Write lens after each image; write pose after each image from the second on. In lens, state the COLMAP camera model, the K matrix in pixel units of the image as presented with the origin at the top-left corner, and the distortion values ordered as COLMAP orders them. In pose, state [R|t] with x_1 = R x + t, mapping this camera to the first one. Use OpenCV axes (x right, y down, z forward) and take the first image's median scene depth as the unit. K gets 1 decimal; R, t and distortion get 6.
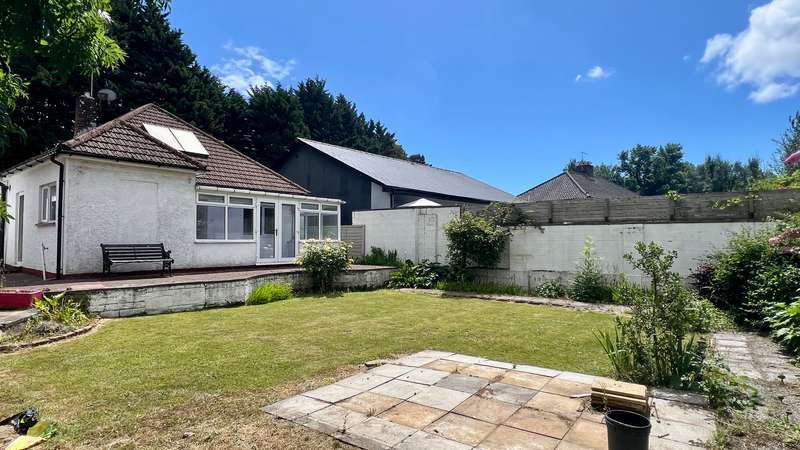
lens RADIAL K [[423.6, 0, 397.3], [0, 423.6, 223.8], [0, 0, 1]] dist [-0.002562, -0.001432]
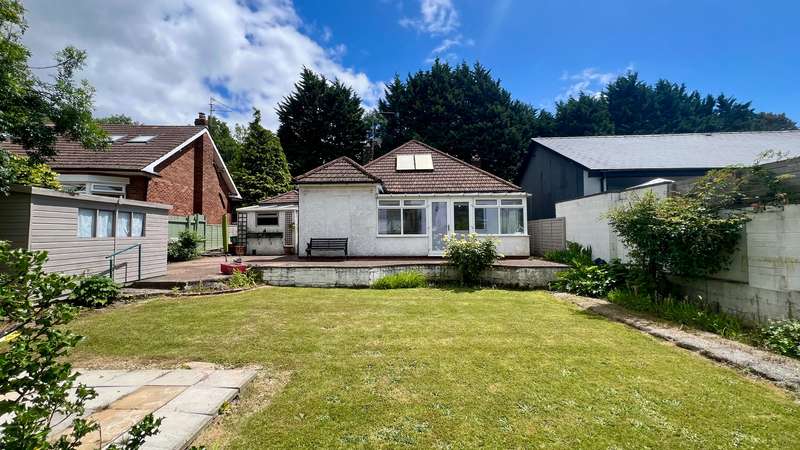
lens RADIAL K [[323.5, 0, 395.6], [0, 323.5, 221.6], [0, 0, 1]] dist [0.003228, 0.000229]
pose [[0.607662, -0.038669, -0.793254, 0.330703], [0.037302, 0.999101, -0.020129, 0.016279], [0.793319, -0.017358, 0.608559, 0.379567]]
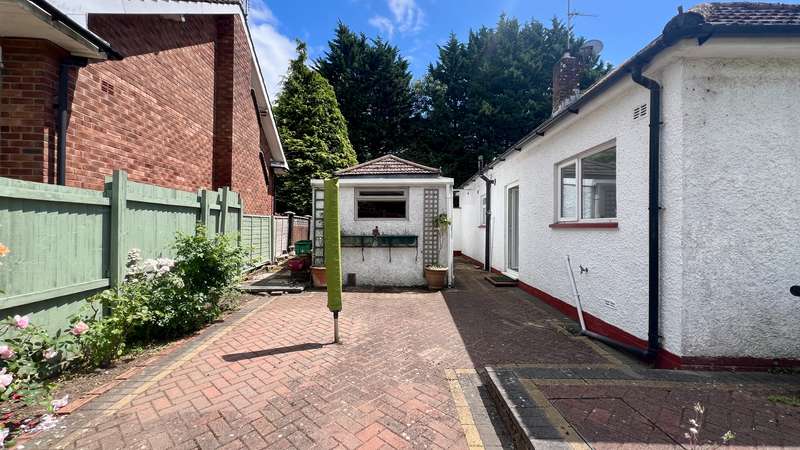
lens RADIAL K [[323.5, 0, 399.2], [0, 323.5, 221.8], [0, 0, 1]] dist [0.003228, 0.000229]
pose [[0.601669, -0.010184, -0.798681, -0.508810], [0.020713, 0.999781, 0.002856, -0.008158], [0.798477, -0.018261, 0.601748, 0.442677]]
